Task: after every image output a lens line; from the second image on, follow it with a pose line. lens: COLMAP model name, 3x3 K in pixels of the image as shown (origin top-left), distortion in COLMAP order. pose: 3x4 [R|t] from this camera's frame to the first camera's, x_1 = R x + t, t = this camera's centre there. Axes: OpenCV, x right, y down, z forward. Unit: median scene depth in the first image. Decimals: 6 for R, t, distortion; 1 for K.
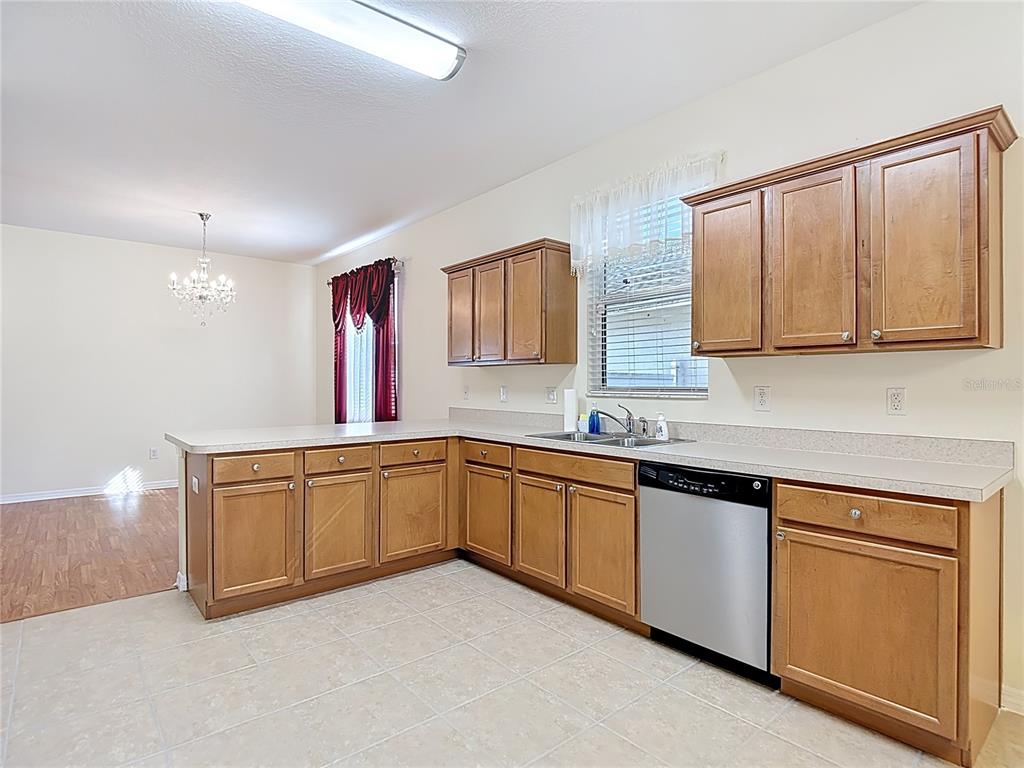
lens RADIAL K [[545.0, 0, 513.1], [0, 545.0, 379.8], [0, 0, 1]] dist [-0.000059, -0.022460]
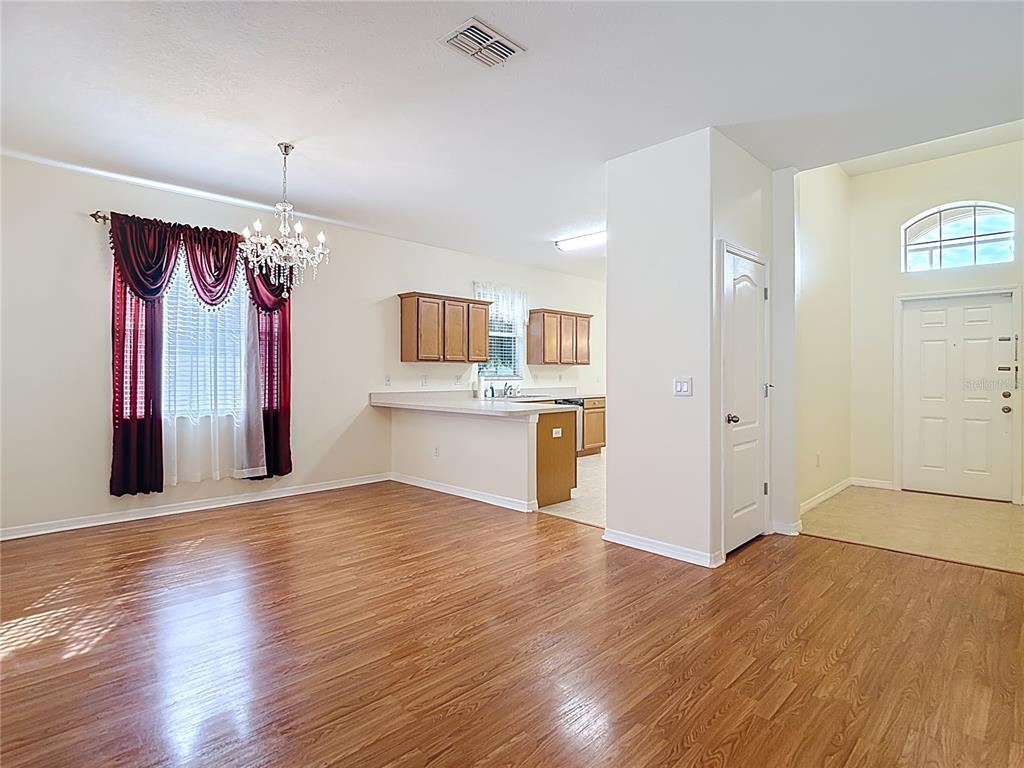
lens RADIAL K [[545.0, 0, 513.1], [0, 545.0, 379.8], [0, 0, 1]] dist [-0.000059, -0.022460]
pose [[-0.087023, -0.003678, 0.996199, -3.342626], [-0.005452, 0.999980, 0.003215, 0.038069], [-0.996191, -0.005152, -0.087042, 1.833606]]
